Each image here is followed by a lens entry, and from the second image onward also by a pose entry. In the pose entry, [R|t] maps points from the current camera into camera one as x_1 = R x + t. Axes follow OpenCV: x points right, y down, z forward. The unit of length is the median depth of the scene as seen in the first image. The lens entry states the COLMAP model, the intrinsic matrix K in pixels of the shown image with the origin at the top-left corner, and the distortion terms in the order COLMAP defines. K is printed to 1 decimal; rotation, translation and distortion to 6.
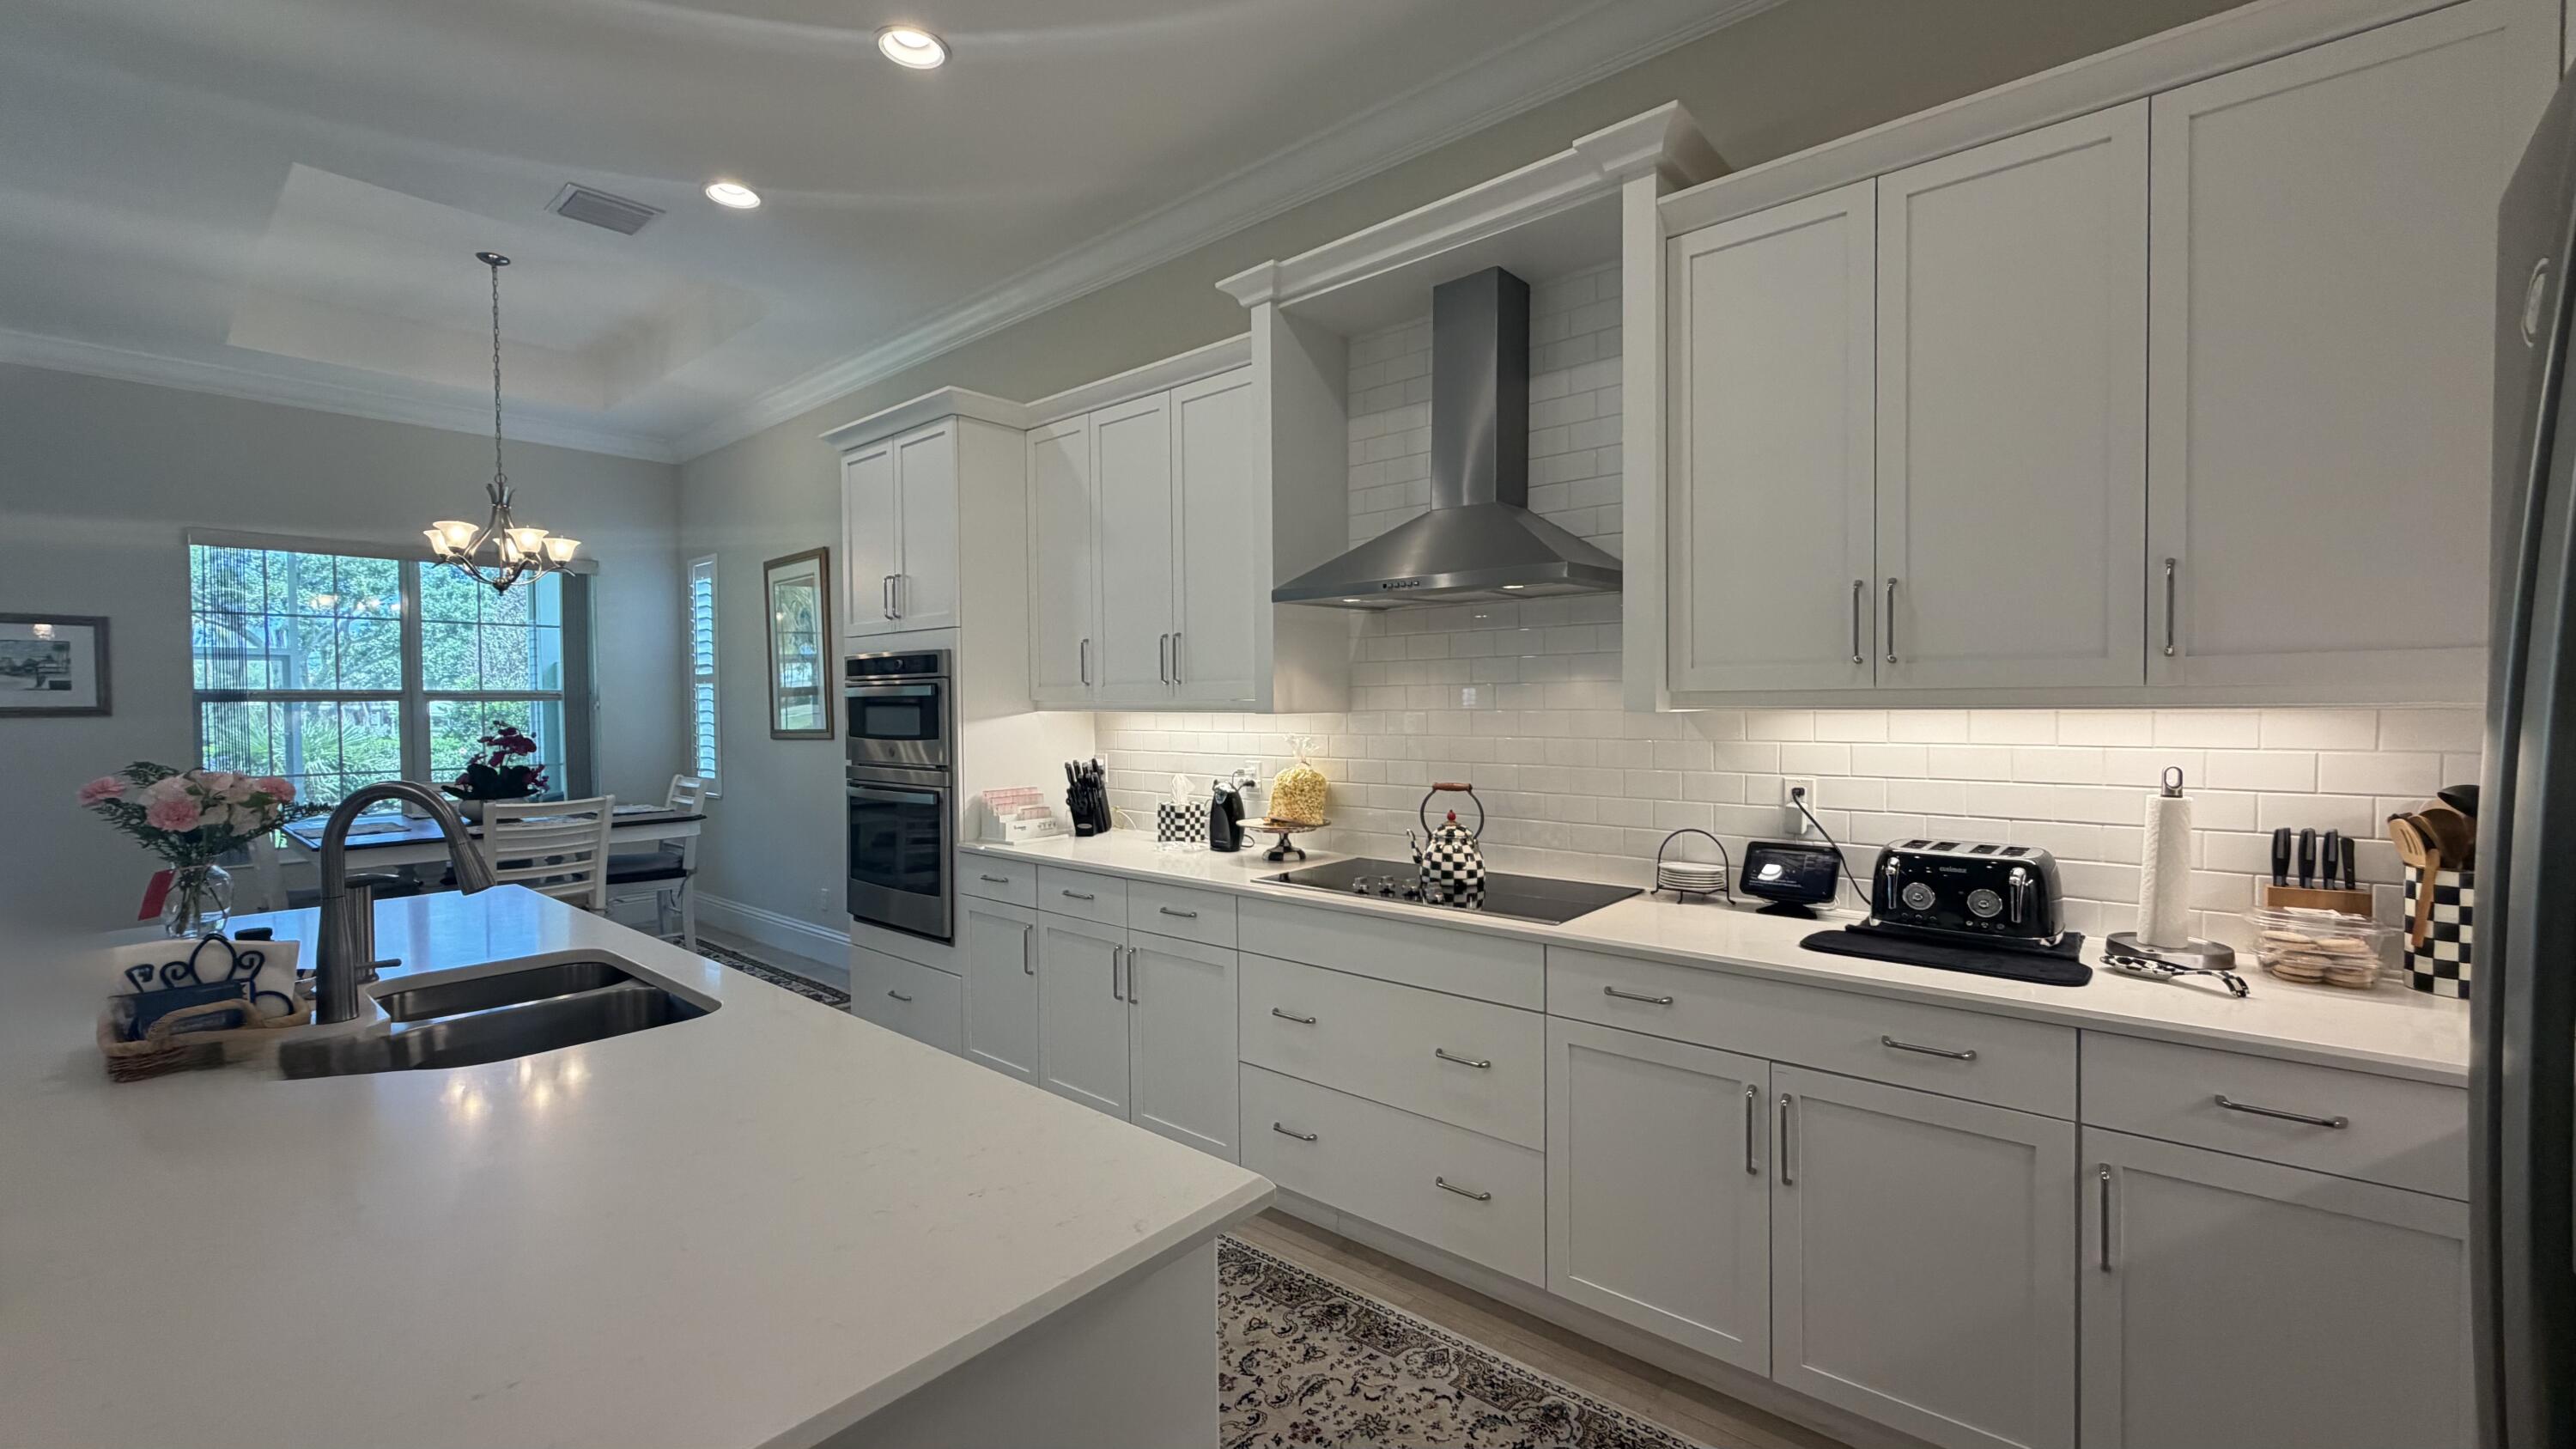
lens RADIAL K [[1035.8, 0, 1279.2], [0, 1035.8, 725.1], [0, 0, 1]] dist [0.001242, 0.000896]
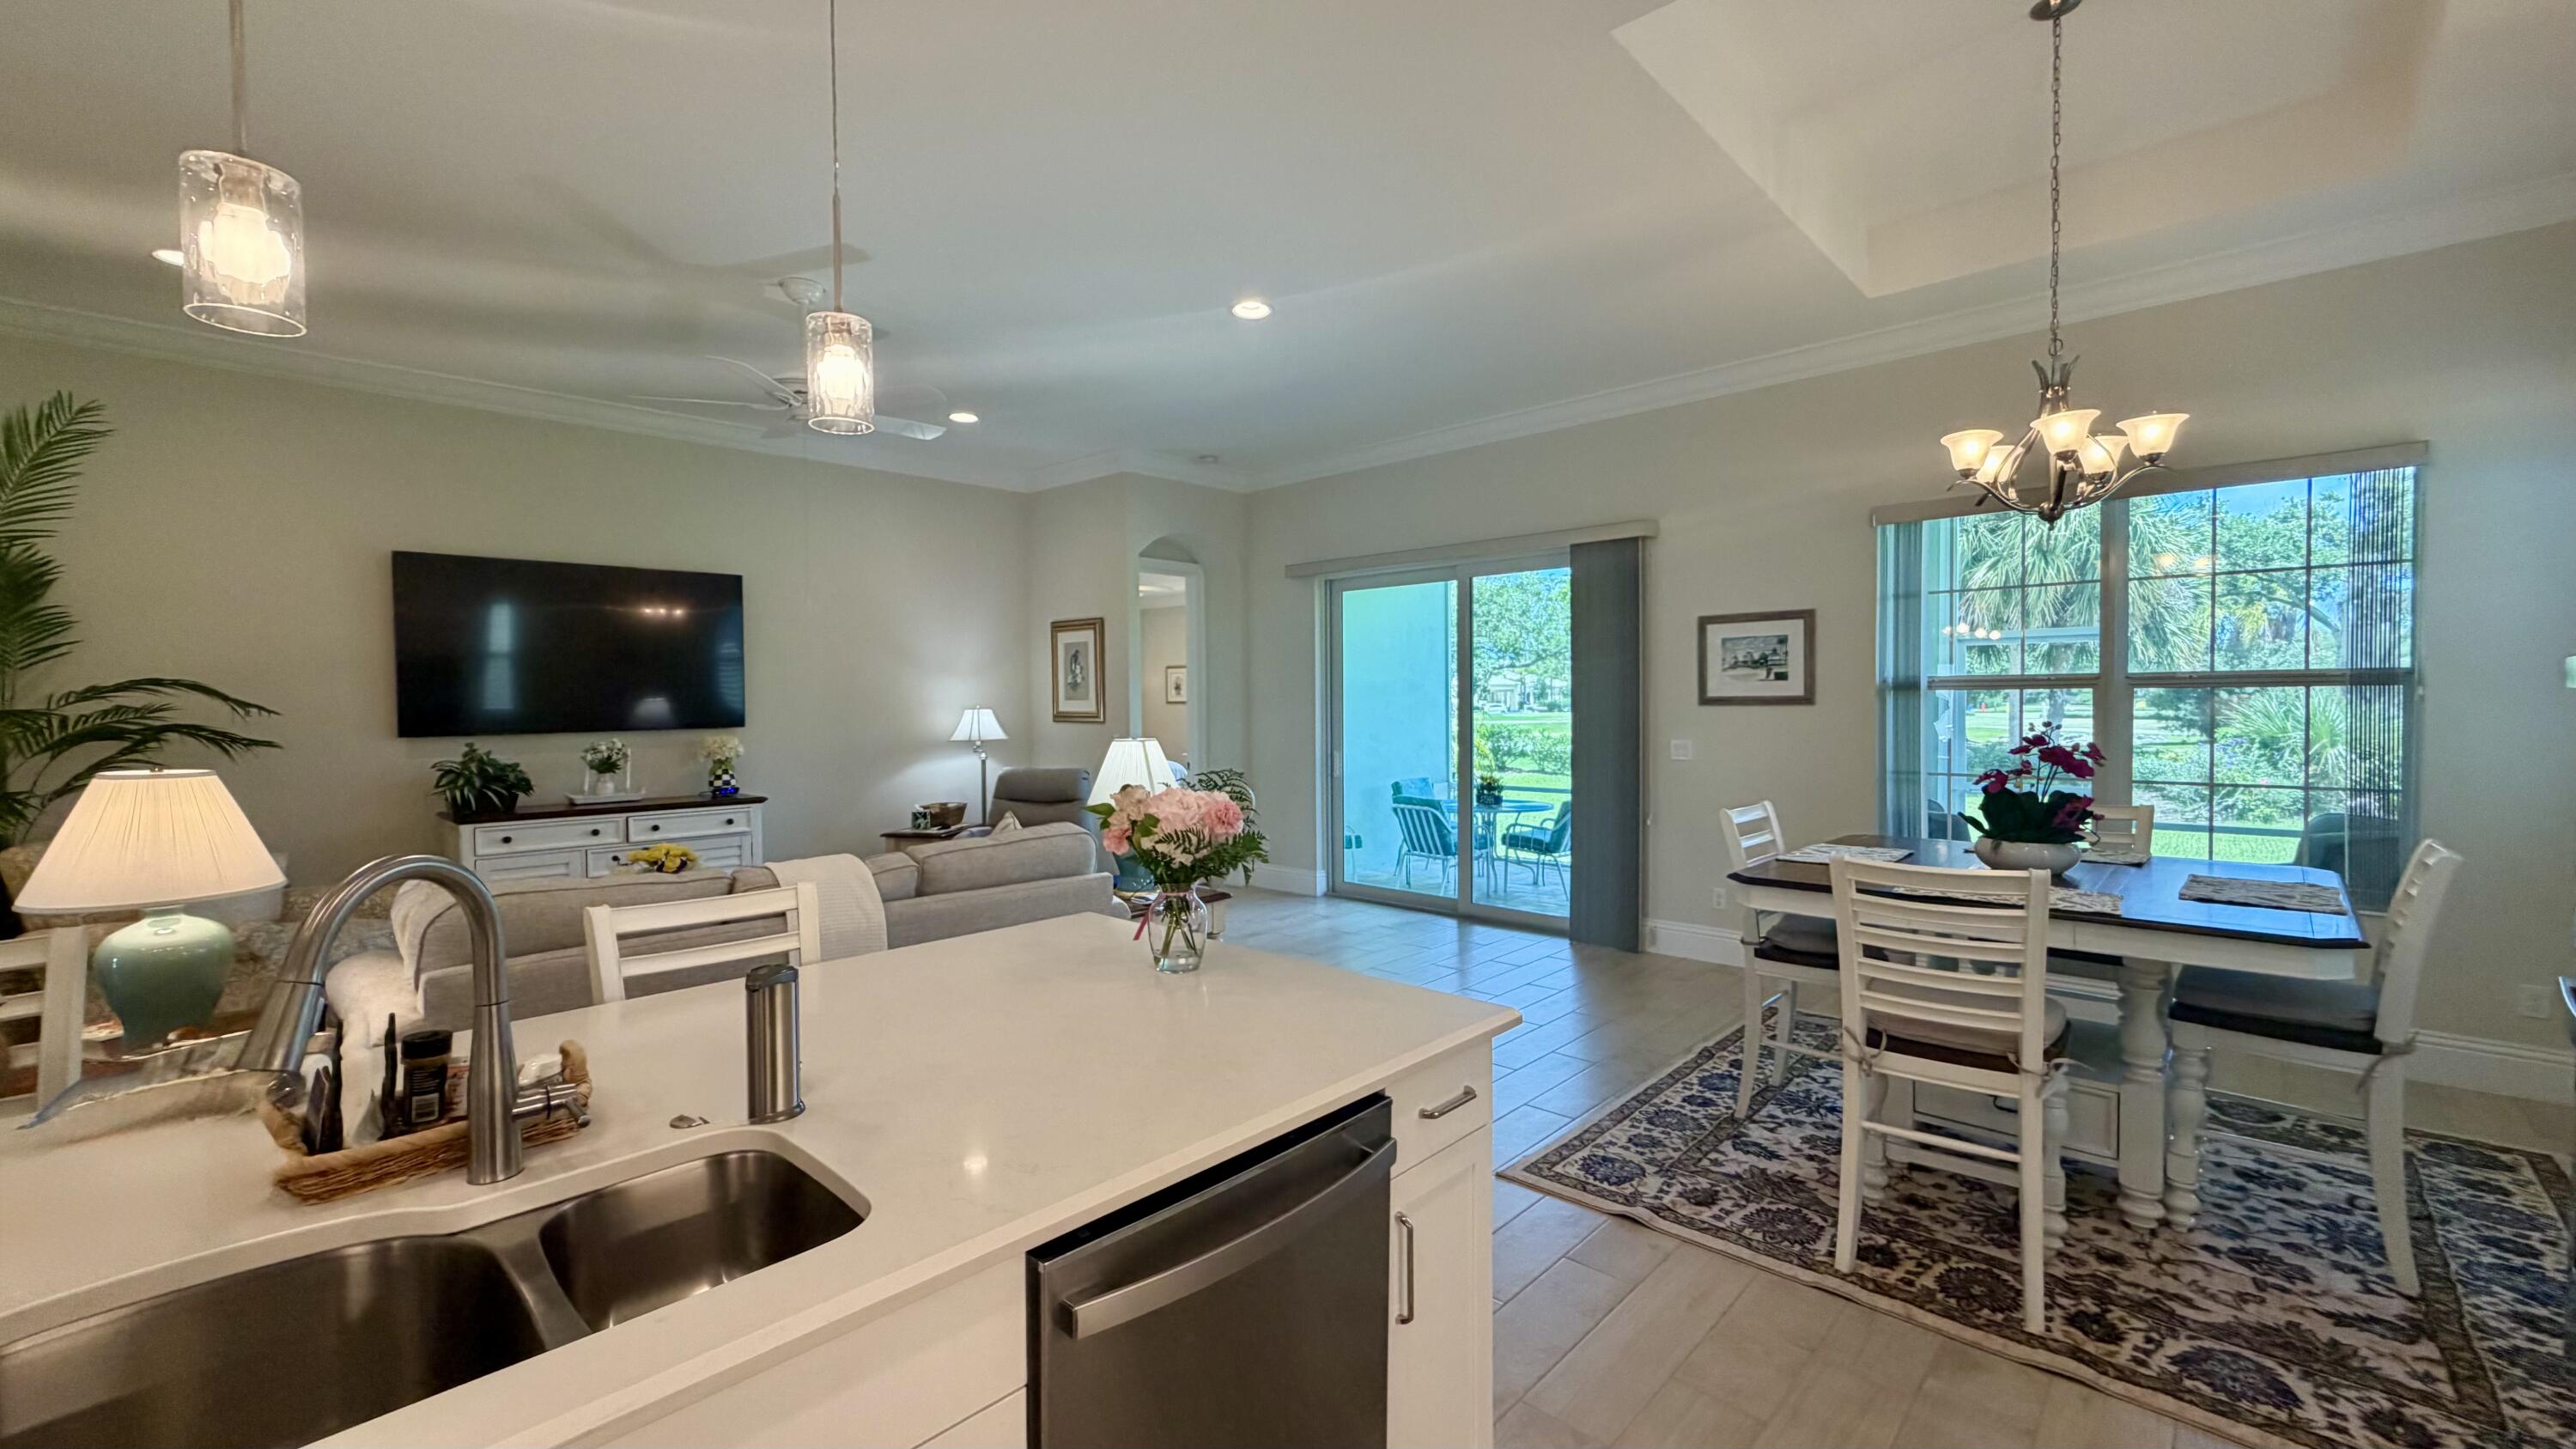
lens RADIAL K [[1029.6, 0, 1282.0], [0, 1029.6, 722.8], [0, 0, 1]] dist [-0.000376, 0.000352]
pose [[-0.039321, 0.031981, -0.998715, -0.143379], [-0.010743, 0.999416, 0.032427, -0.032935], [0.999169, 0.012004, -0.038955, 0.916542]]
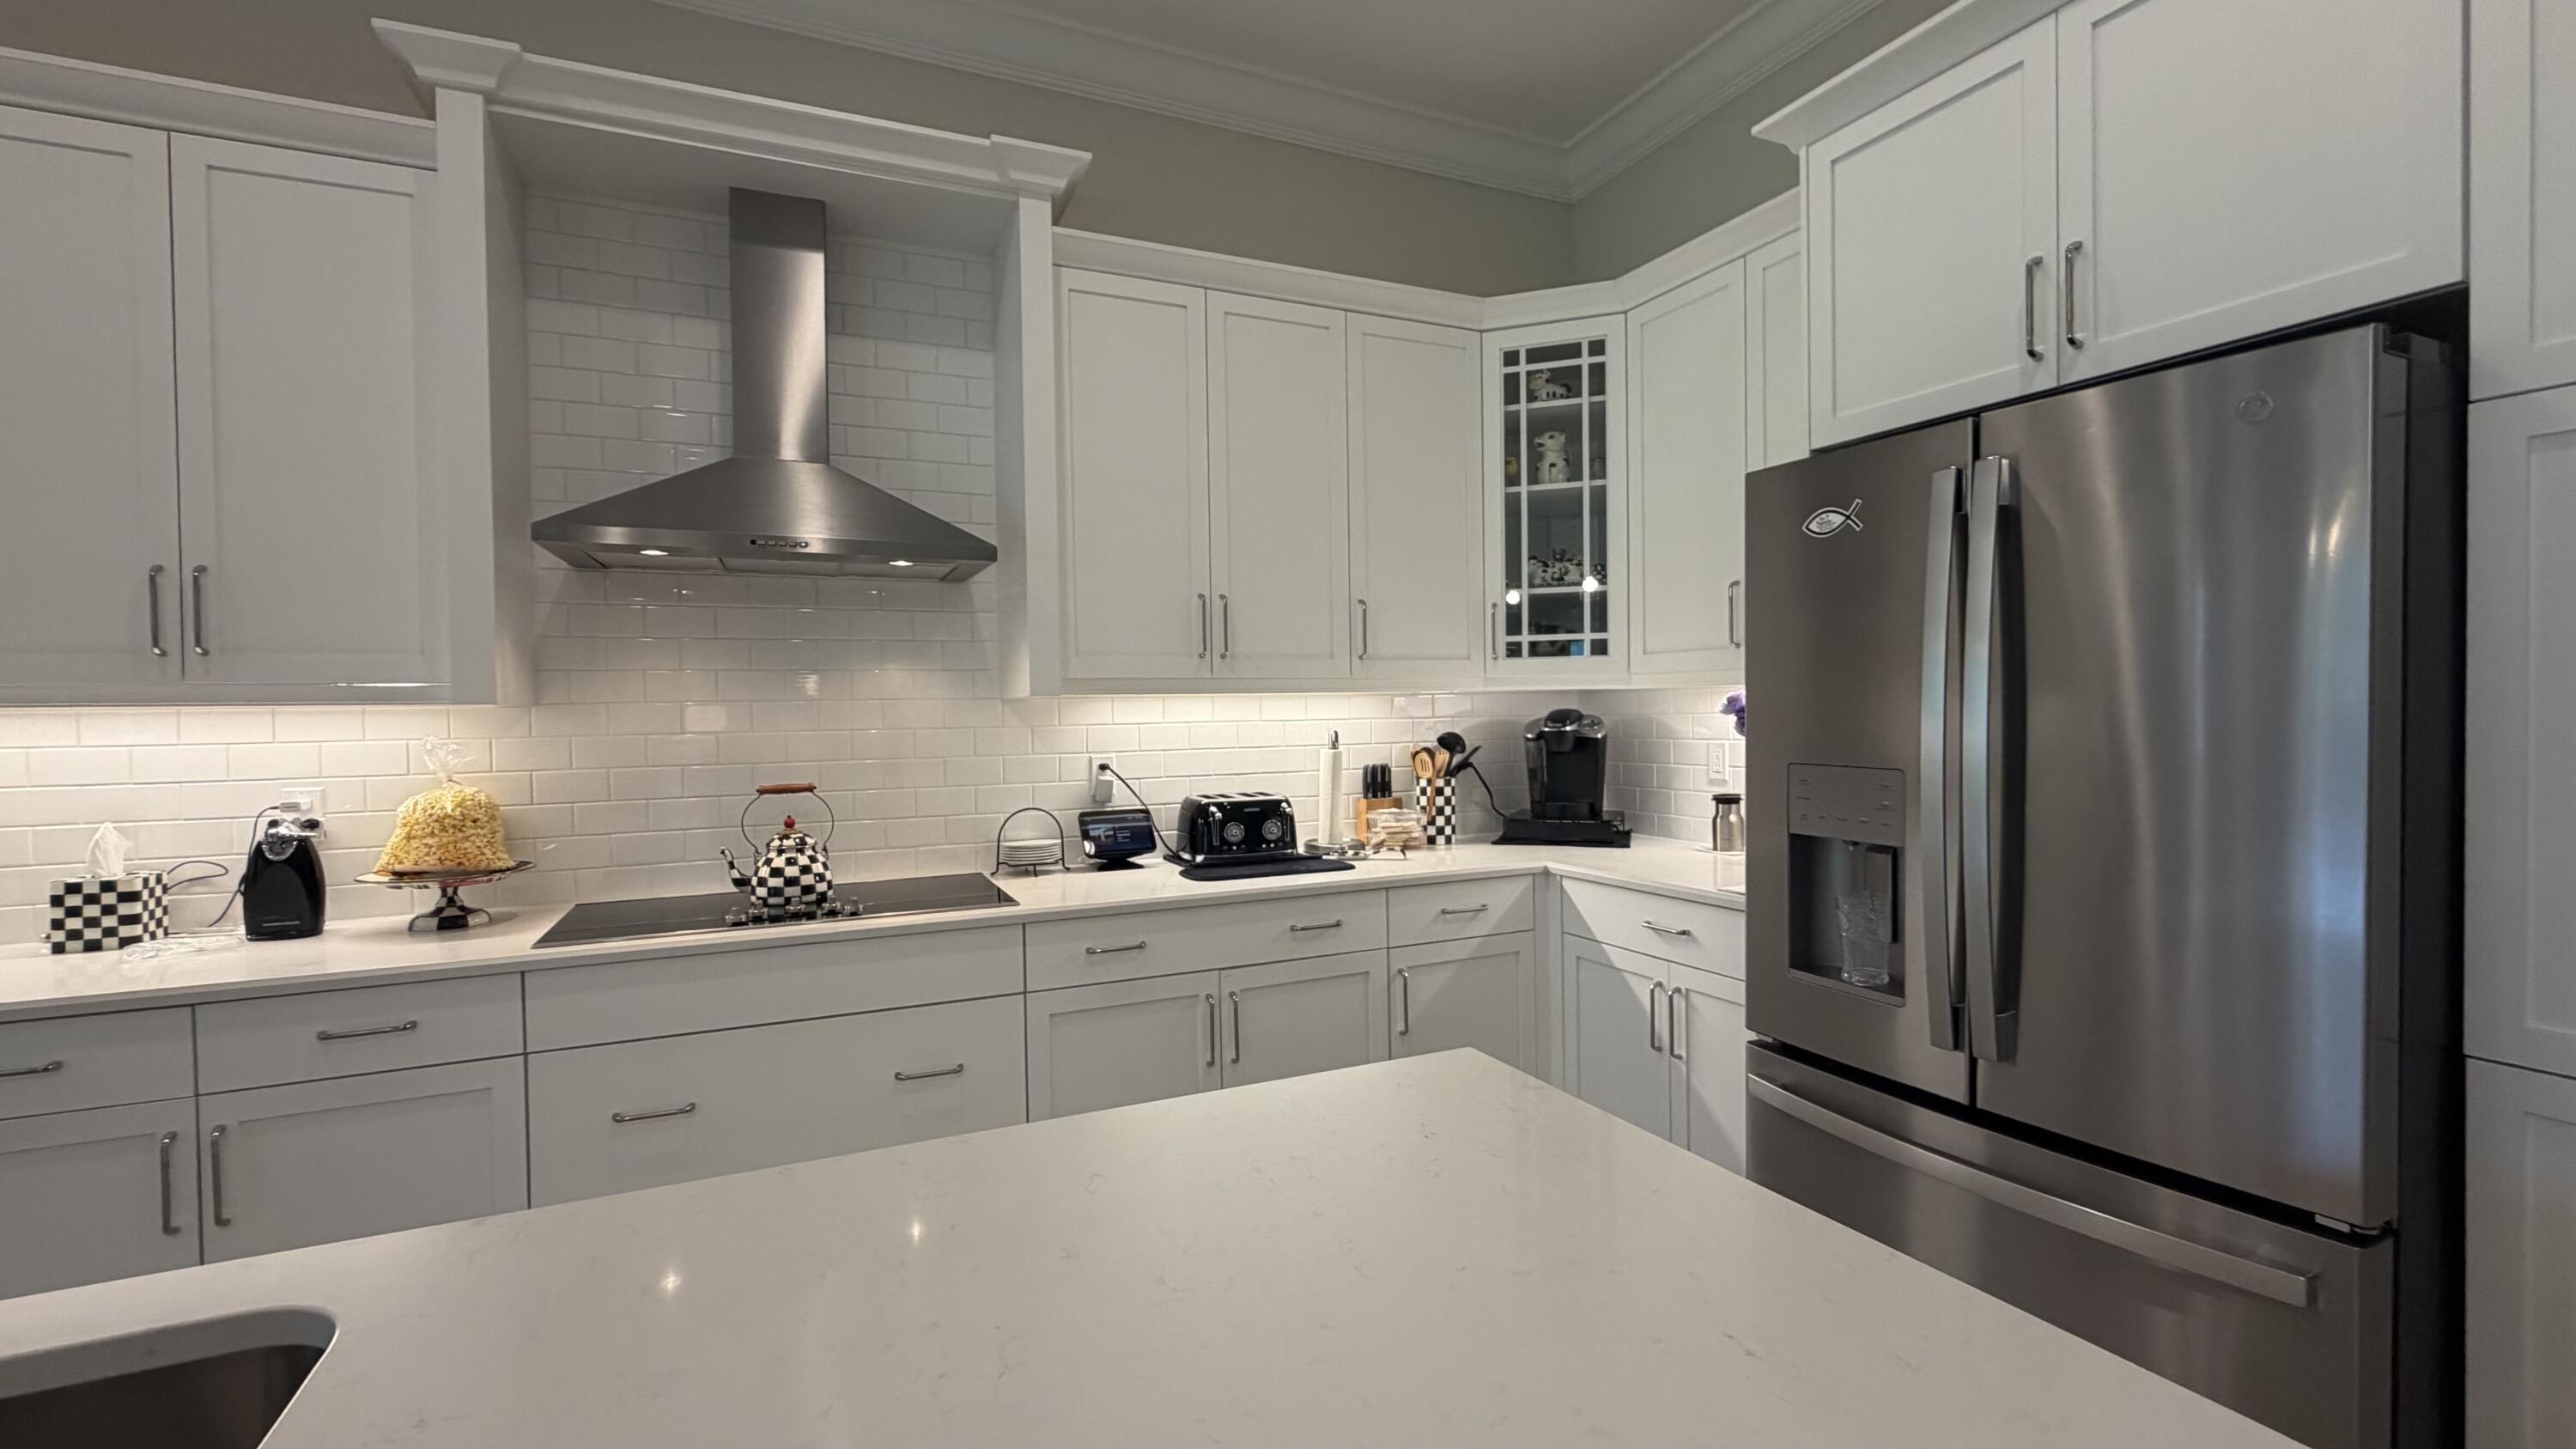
lens RADIAL K [[1090.7, 0, 1282.7], [0, 1090.7, 729.6], [0, 0, 1]] dist [-0.001331, -0.000017]
pose [[0.415602, -0.014936, 0.909424, -0.471485], [0.033241, 0.999447, 0.001224, 0.023485], [-0.908939, 0.029721, 0.415869, 0.254840]]
